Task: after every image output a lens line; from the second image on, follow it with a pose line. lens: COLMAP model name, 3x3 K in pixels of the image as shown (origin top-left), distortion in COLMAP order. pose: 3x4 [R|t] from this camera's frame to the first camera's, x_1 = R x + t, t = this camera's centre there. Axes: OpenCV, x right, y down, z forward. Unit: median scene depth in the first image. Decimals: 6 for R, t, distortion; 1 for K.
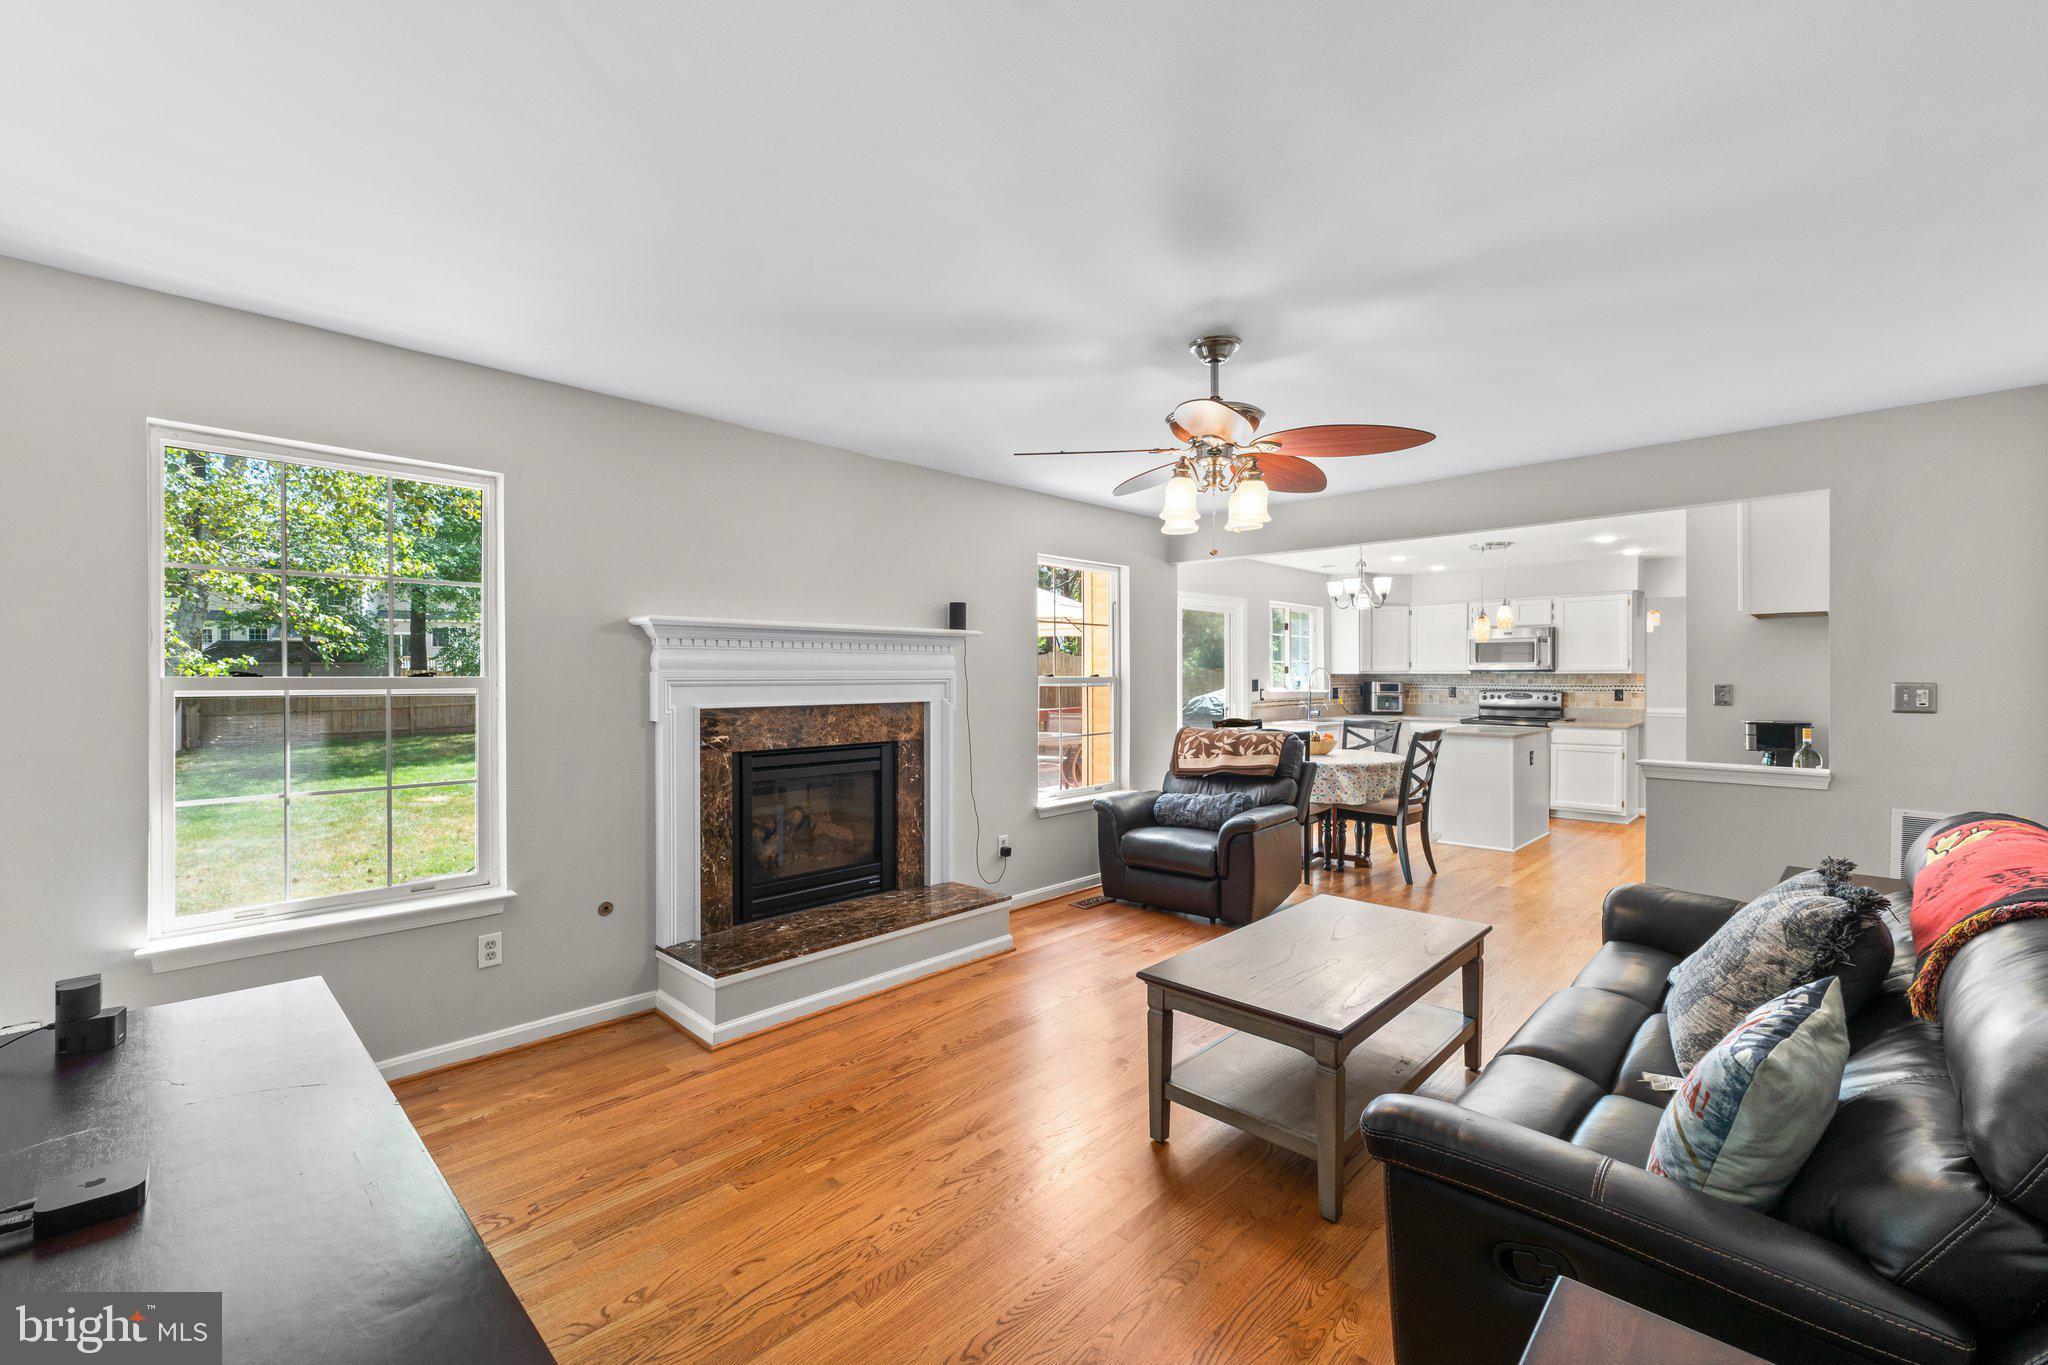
lens RADIAL K [[860.0, 0, 1022.1], [0, 860.0, 677.4], [0, 0, 1]] dist [0.003278, 0.001469]
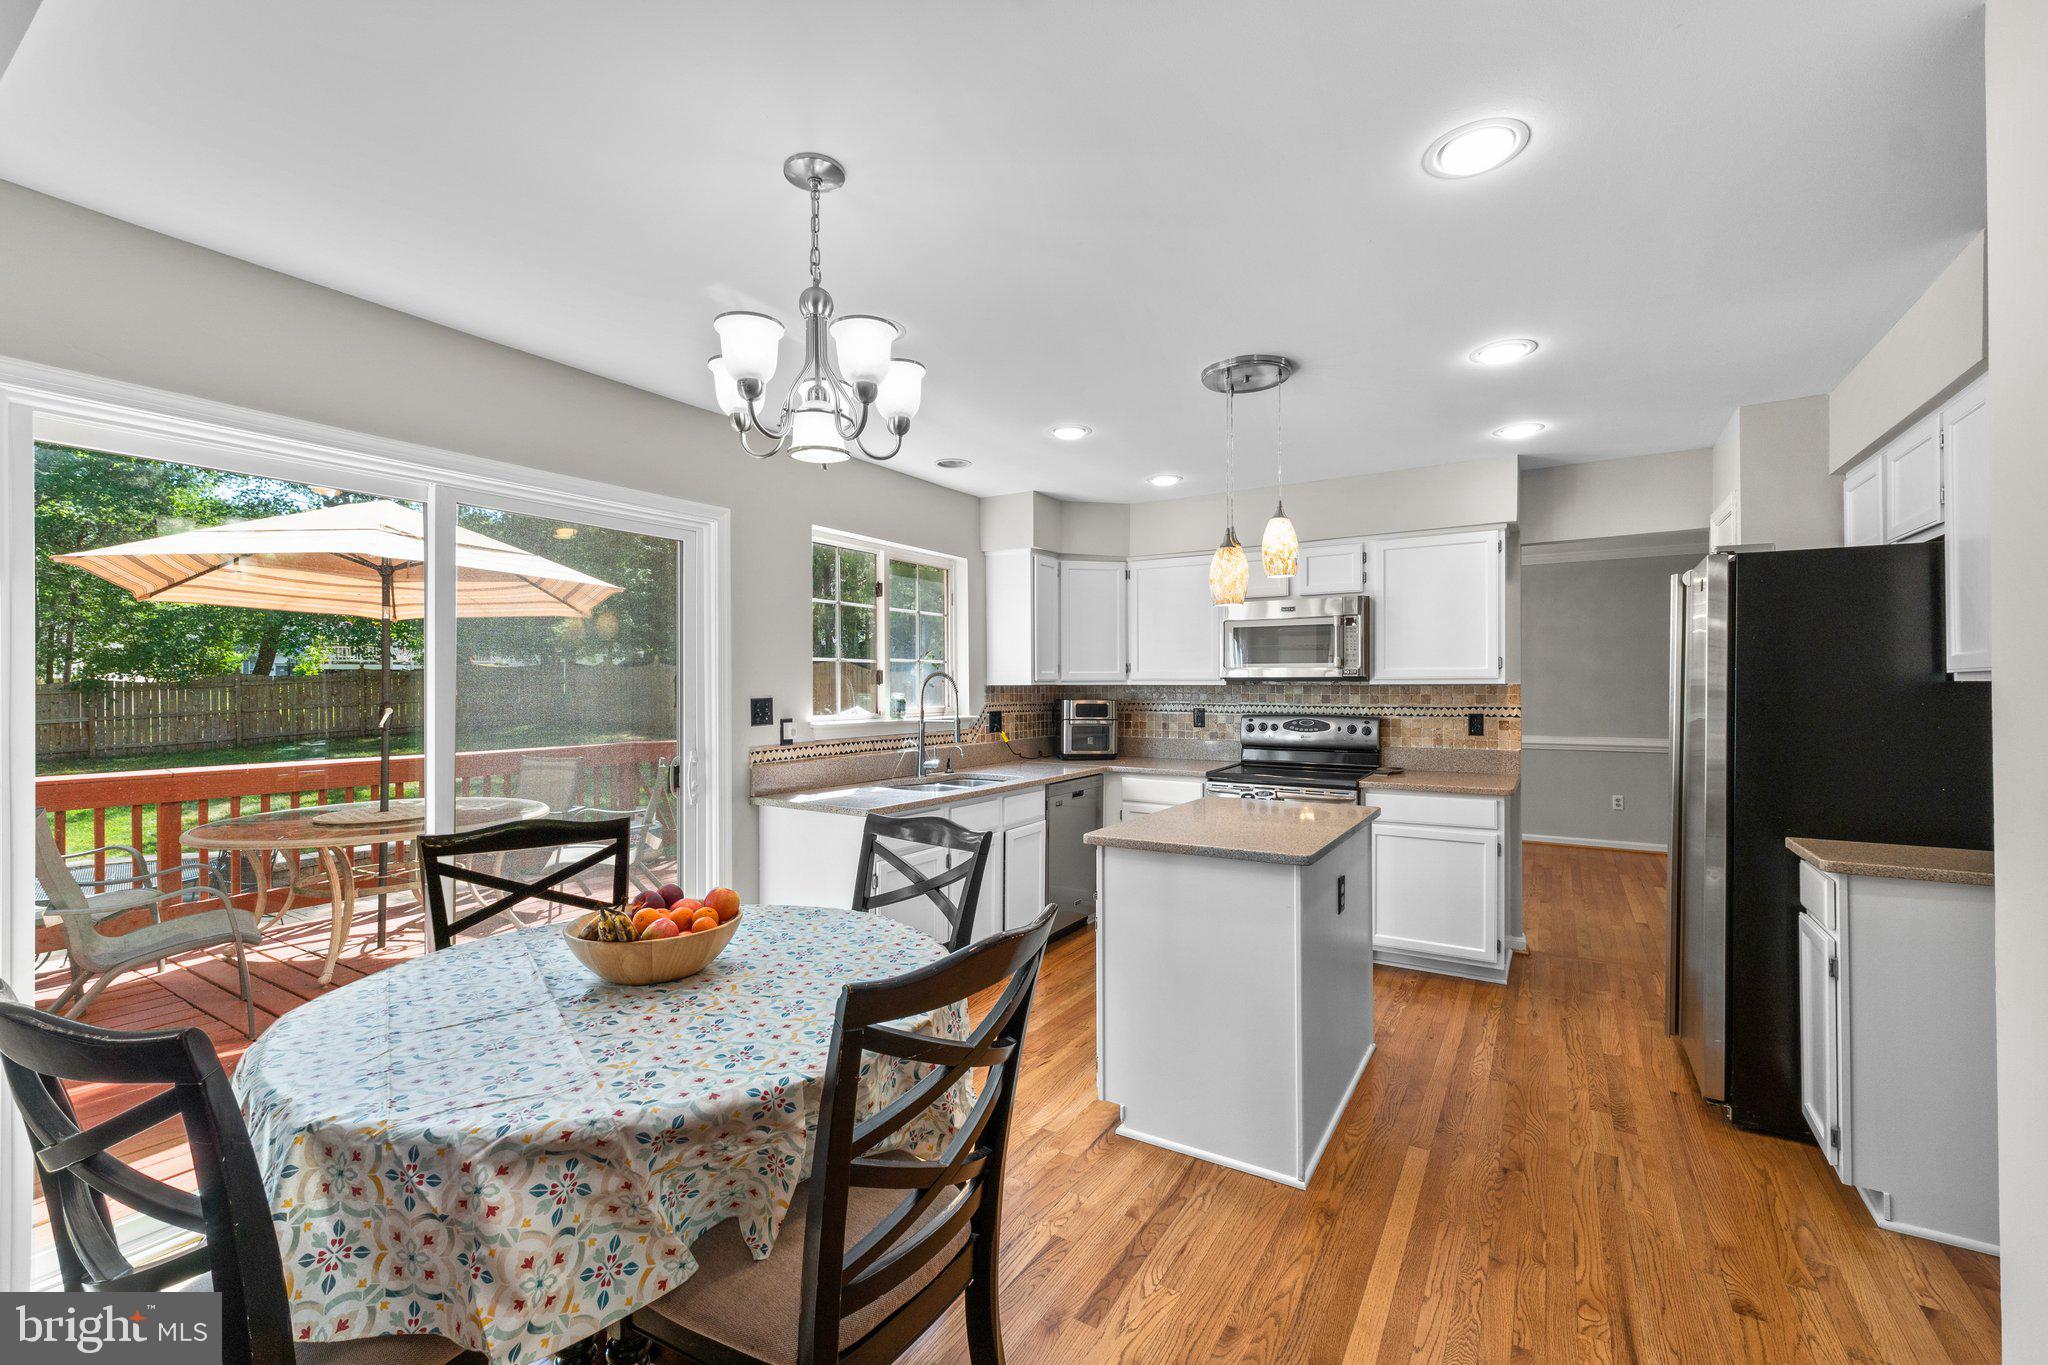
lens RADIAL K [[860.0, 0, 1031.3], [0, 860.0, 680.9], [0, 0, 1]] dist [0.003278, 0.001469]
pose [[0.975300, 0.000822, 0.220884, 0.283896], [0.001707, 0.999935, -0.011255, -0.000899], [-0.220879, 0.011354, 0.975235, 0.502708]]
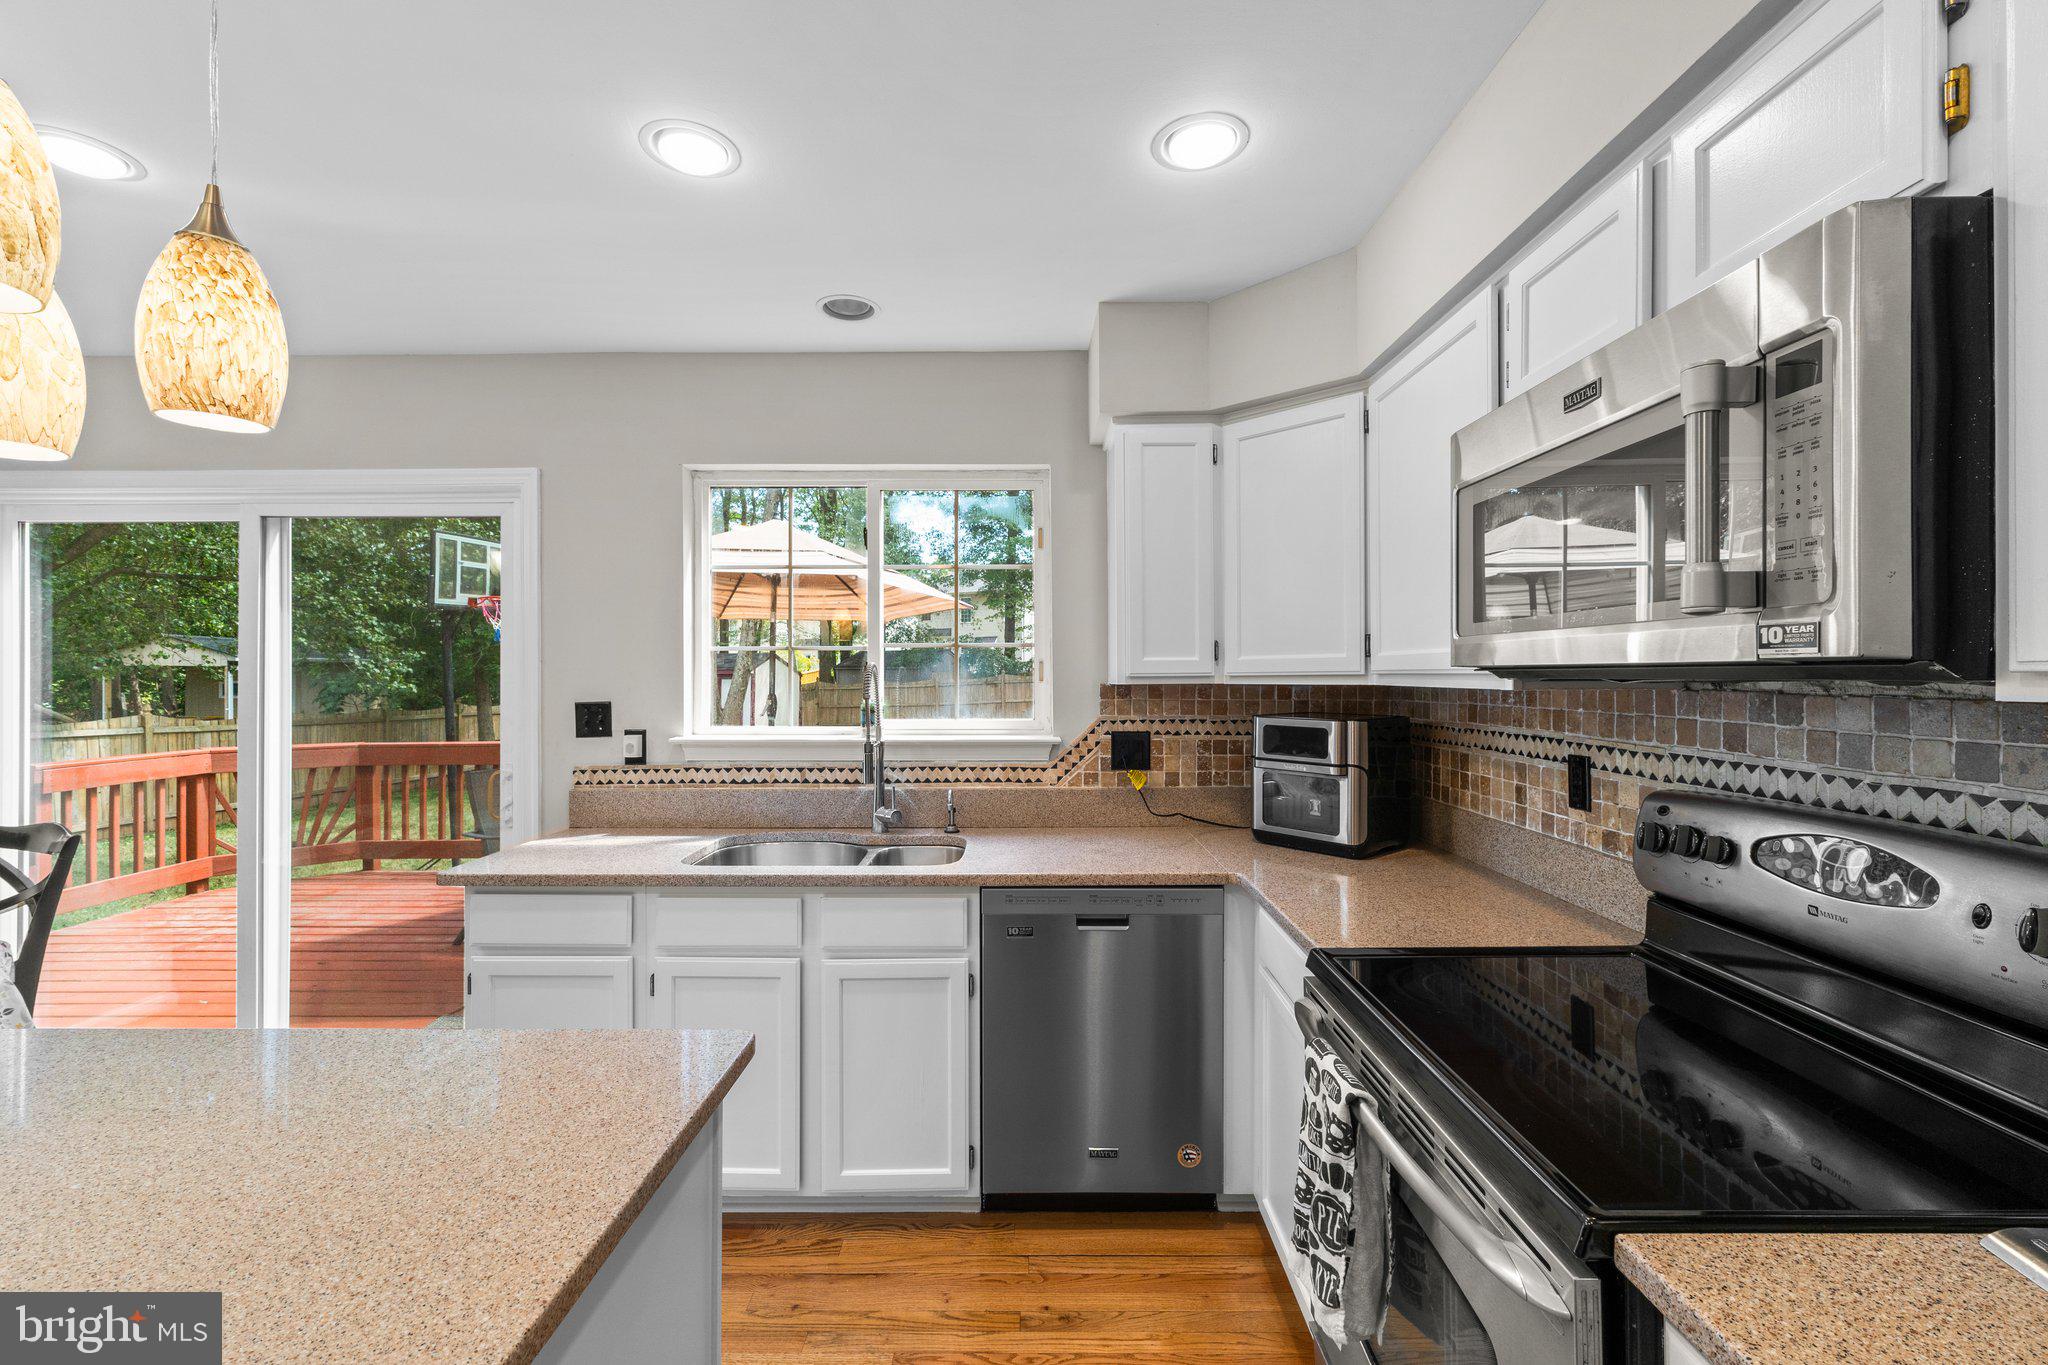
lens RADIAL K [[860.0, 0, 1025.9], [0, 860.0, 675.8], [0, 0, 1]] dist [0.003278, 0.001469]
pose [[0.692565, -0.001066, -0.721355, 0.583399], [-0.001999, 0.999992, -0.003397, -0.006416], [0.721353, 0.003795, 0.692558, 0.818597]]
